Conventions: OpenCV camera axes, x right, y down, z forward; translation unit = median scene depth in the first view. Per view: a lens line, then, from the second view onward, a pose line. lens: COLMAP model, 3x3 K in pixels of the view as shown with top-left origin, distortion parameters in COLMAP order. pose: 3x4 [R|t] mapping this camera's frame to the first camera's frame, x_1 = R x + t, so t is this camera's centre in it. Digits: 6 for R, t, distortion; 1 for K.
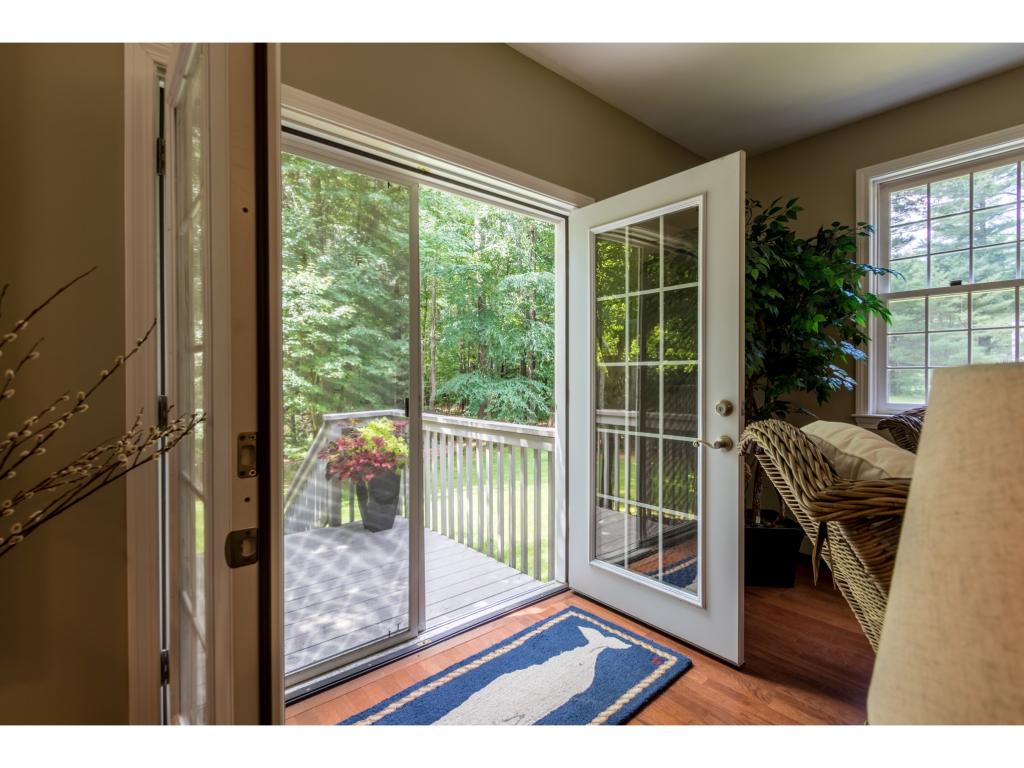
lens RADIAL K [[472.5, 0, 512.0], [0, 472.5, 384.0], [0, 0, 1]] dist [0.012988, -0.010416]
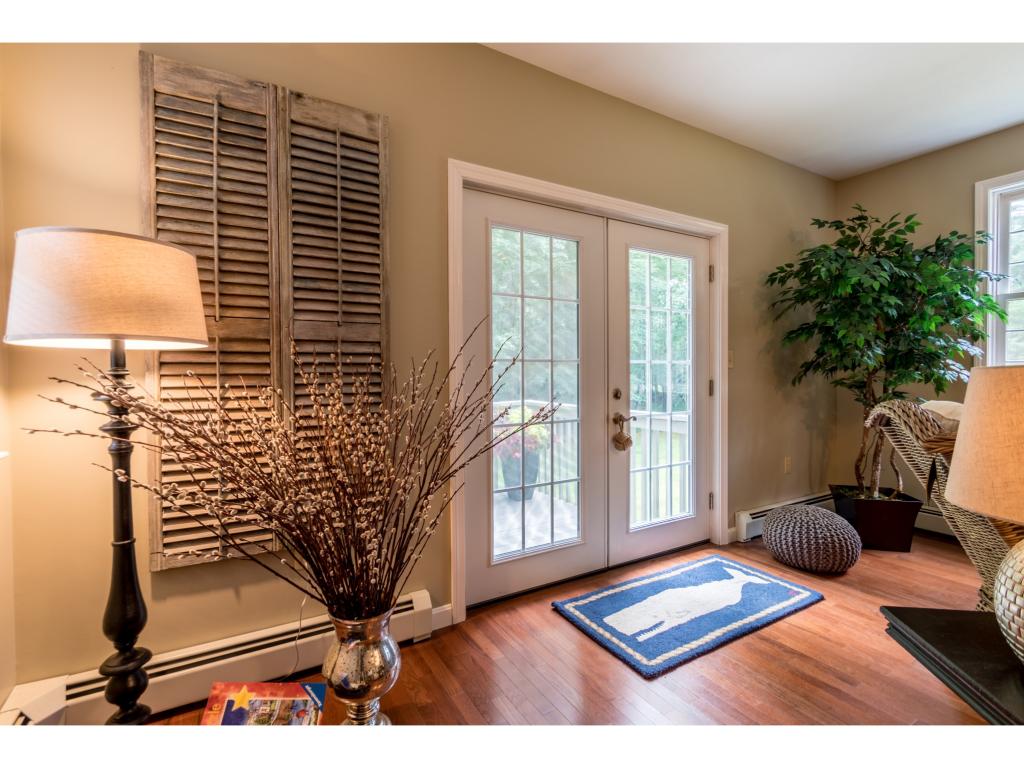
lens RADIAL K [[488.8, 0, 512.0], [0, 488.8, 384.0], [0, 0, 1]] dist [-0.002494, 0.006324]
pose [[0.989264, -0.004879, -0.146061, -0.193793], [0.006130, 0.999948, 0.008120, 0.002548], [0.146014, -0.008928, 0.989242, -0.319954]]
